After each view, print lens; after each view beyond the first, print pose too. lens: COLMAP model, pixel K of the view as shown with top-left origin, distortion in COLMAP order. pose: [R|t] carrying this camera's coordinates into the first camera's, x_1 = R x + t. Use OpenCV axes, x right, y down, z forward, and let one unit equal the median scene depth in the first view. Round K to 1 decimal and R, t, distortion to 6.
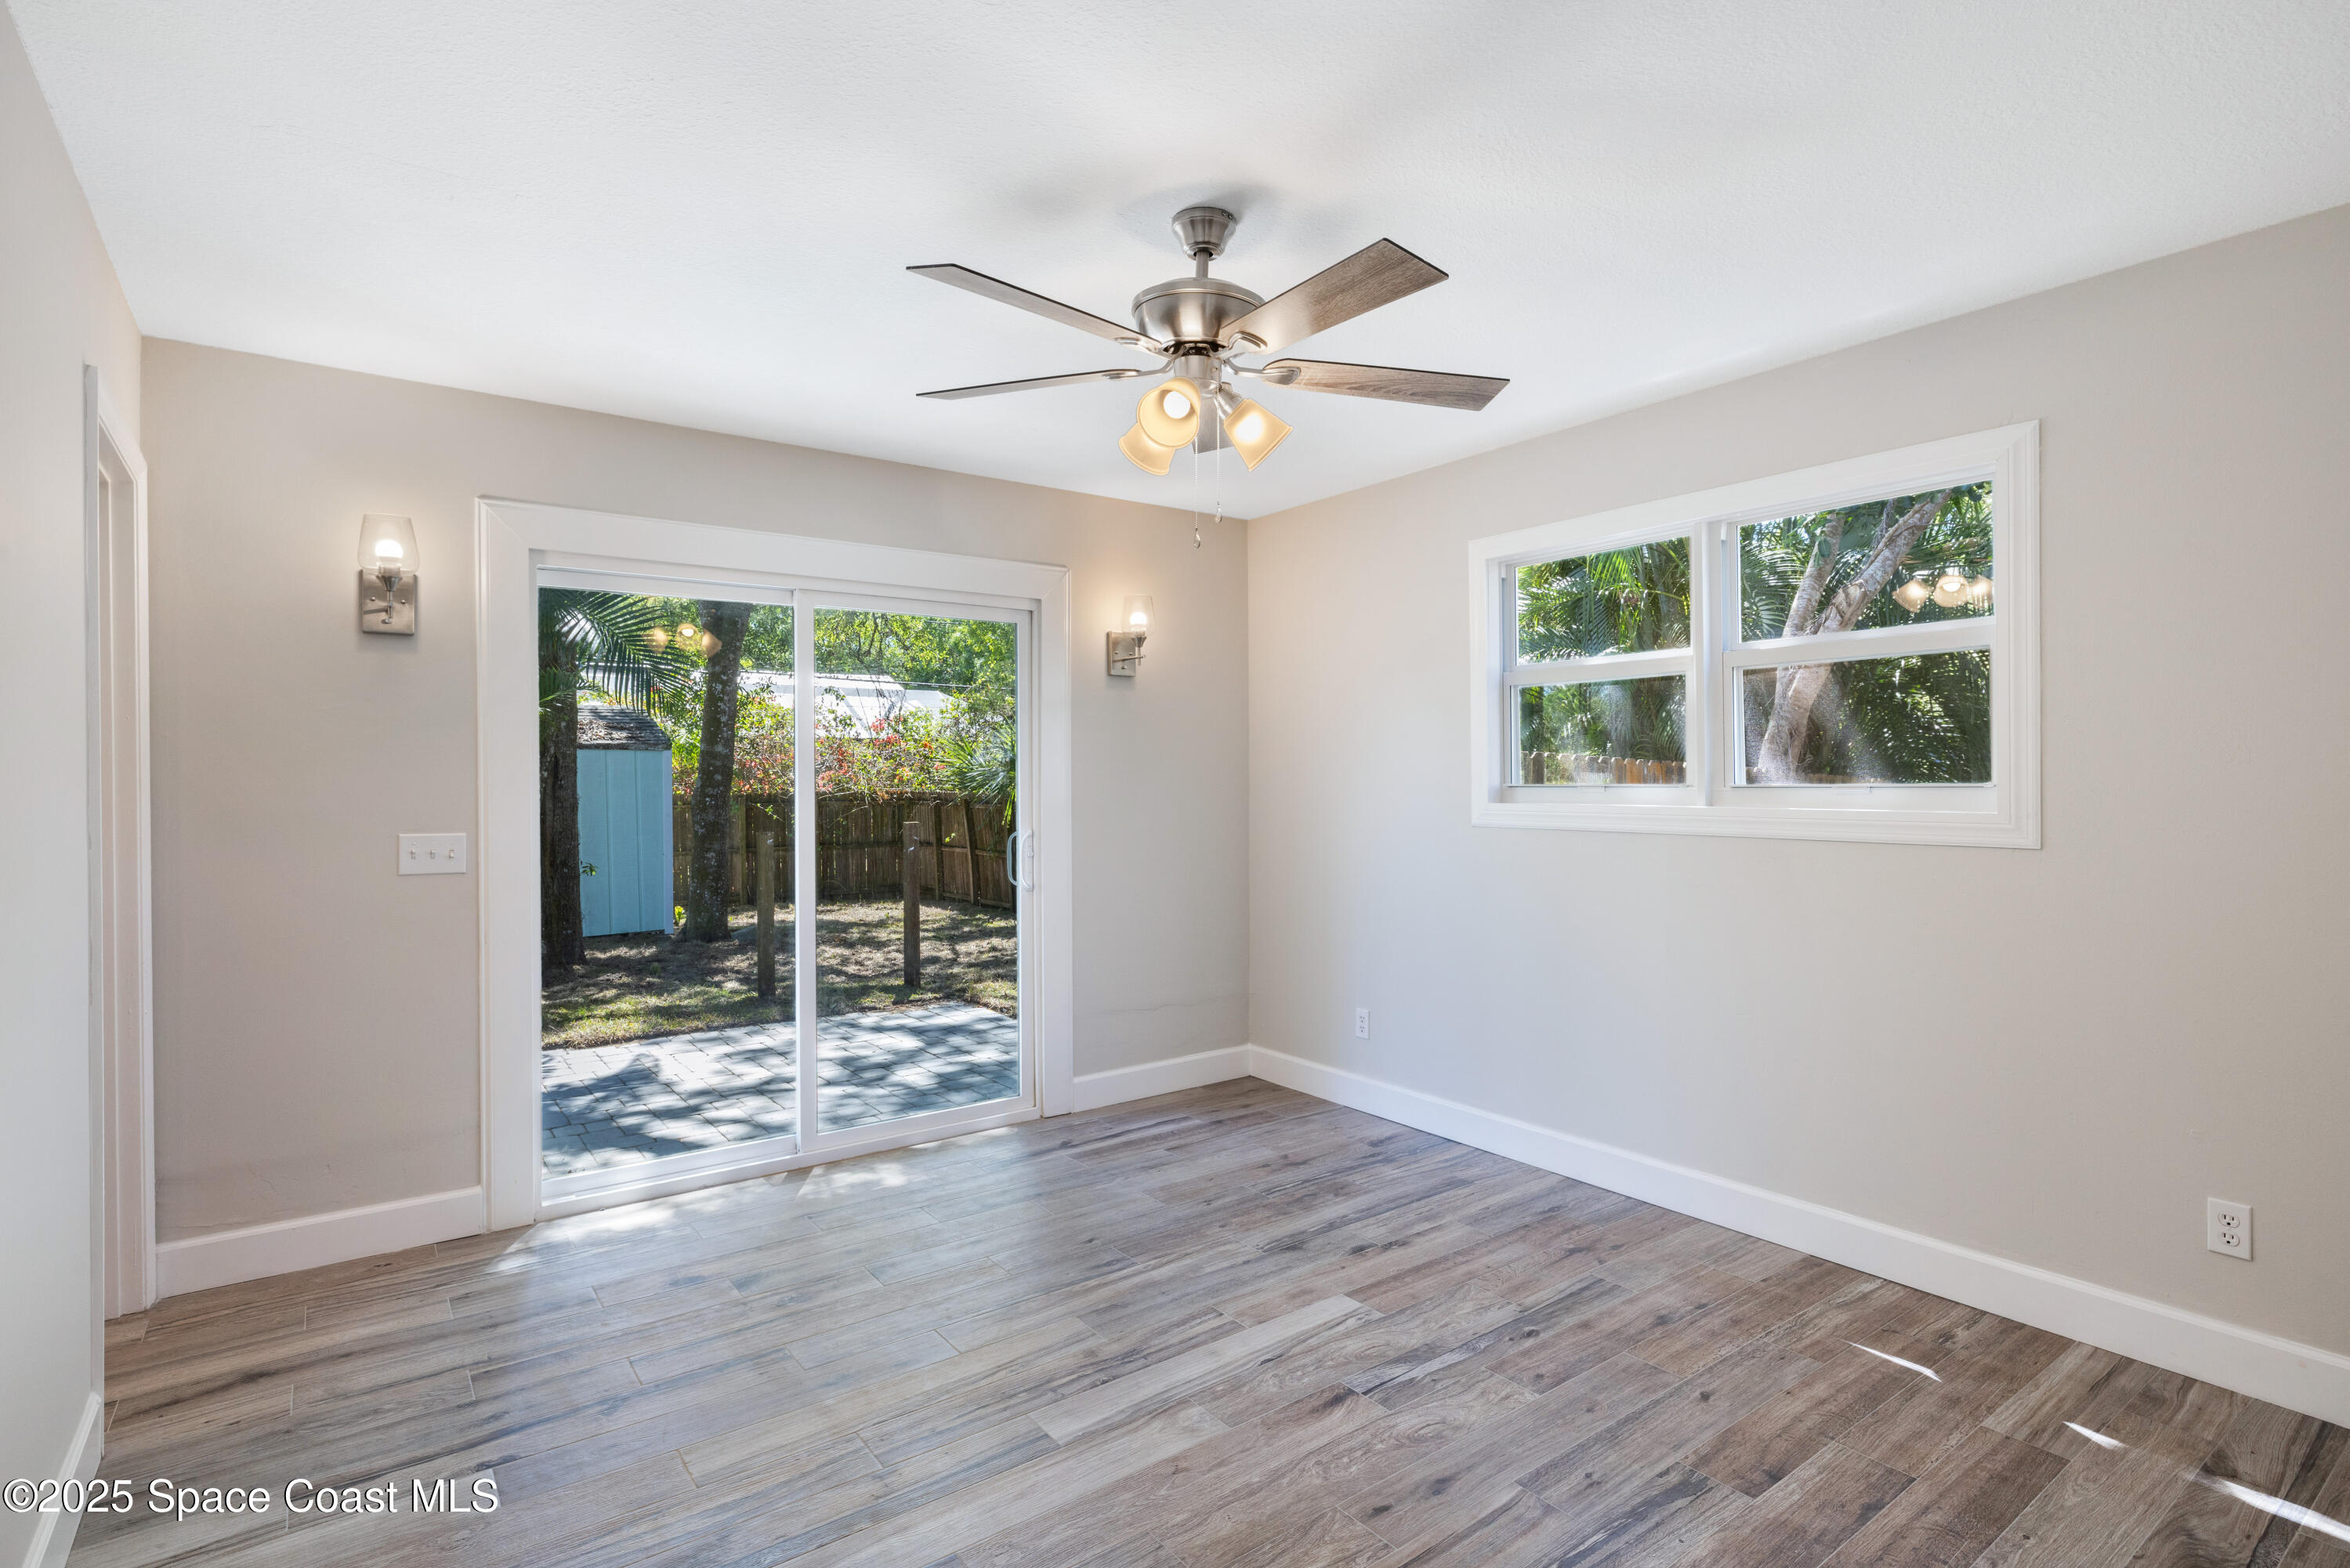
lens RADIAL K [[1121.4, 0, 1157.1], [0, 1121.4, 770.8], [0, 0, 1]] dist [-0.006096, -0.000033]
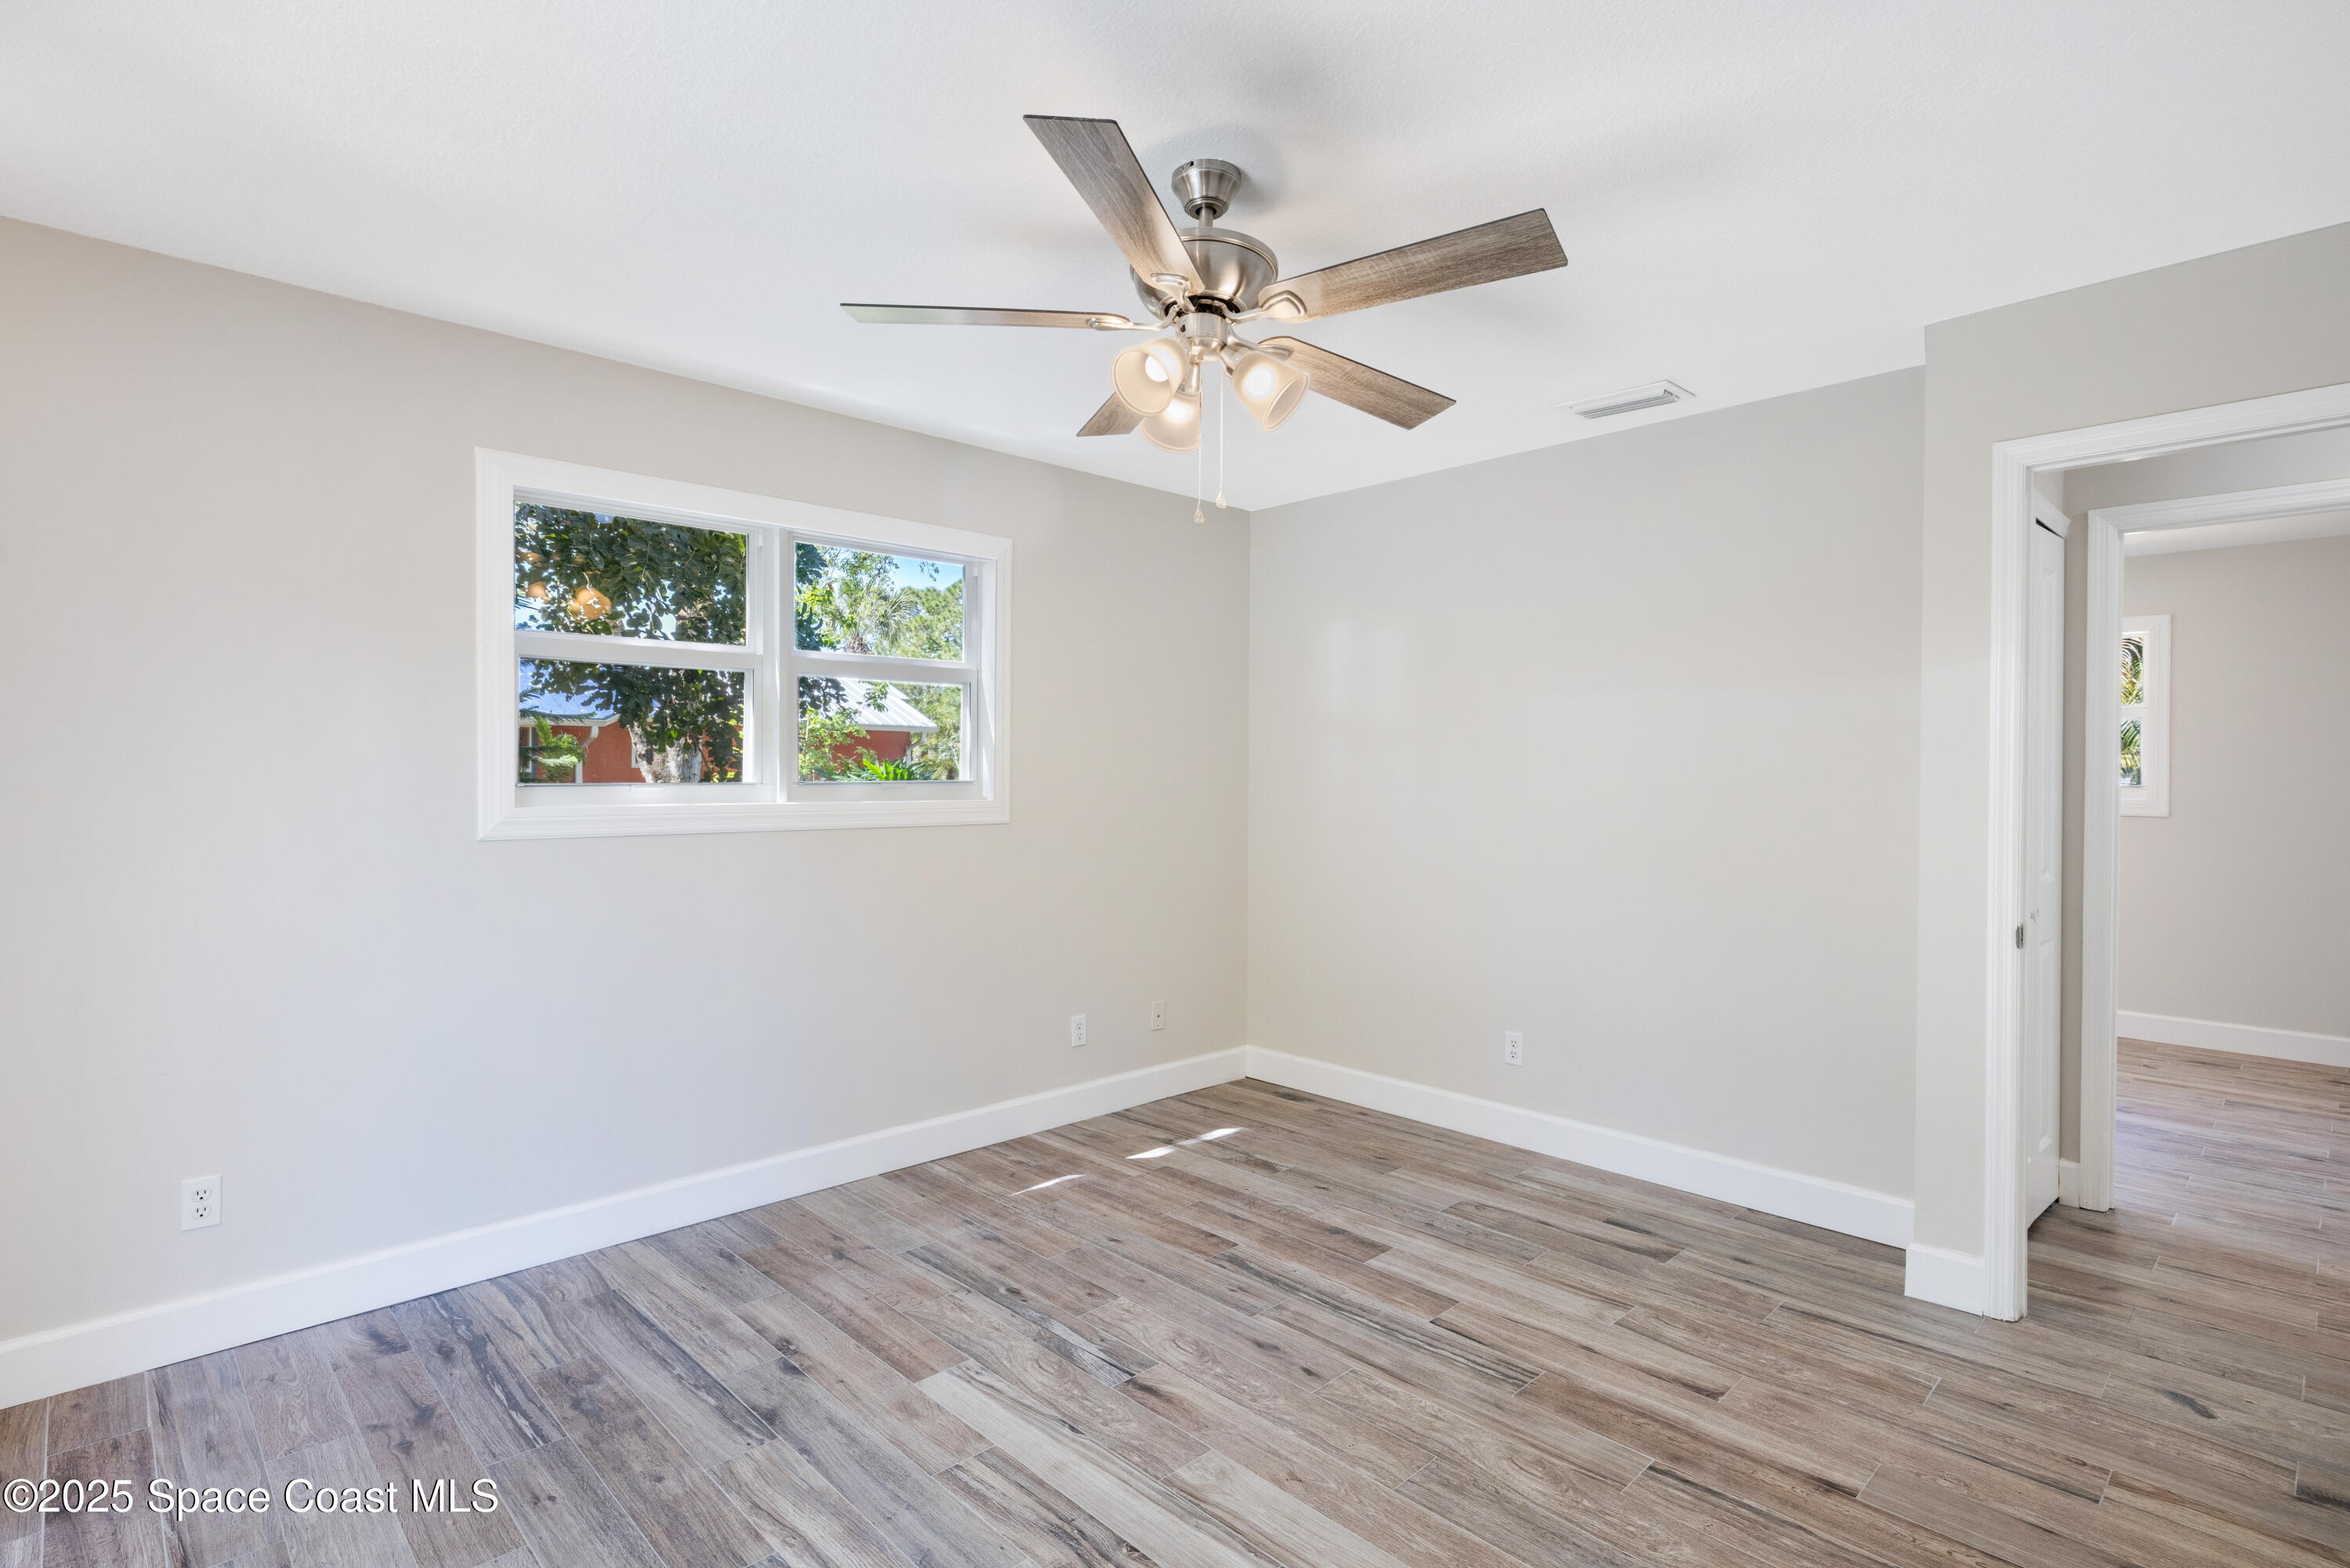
lens RADIAL K [[1121.4, 0, 1180.5], [0, 1121.4, 796.2], [0, 0, 1]] dist [-0.006096, -0.000033]
pose [[-0.131441, -0.019832, 0.991126, -0.722003], [-0.013797, 0.999740, 0.018175, 0.001446], [-0.991228, -0.011286, -0.131681, 0.947693]]
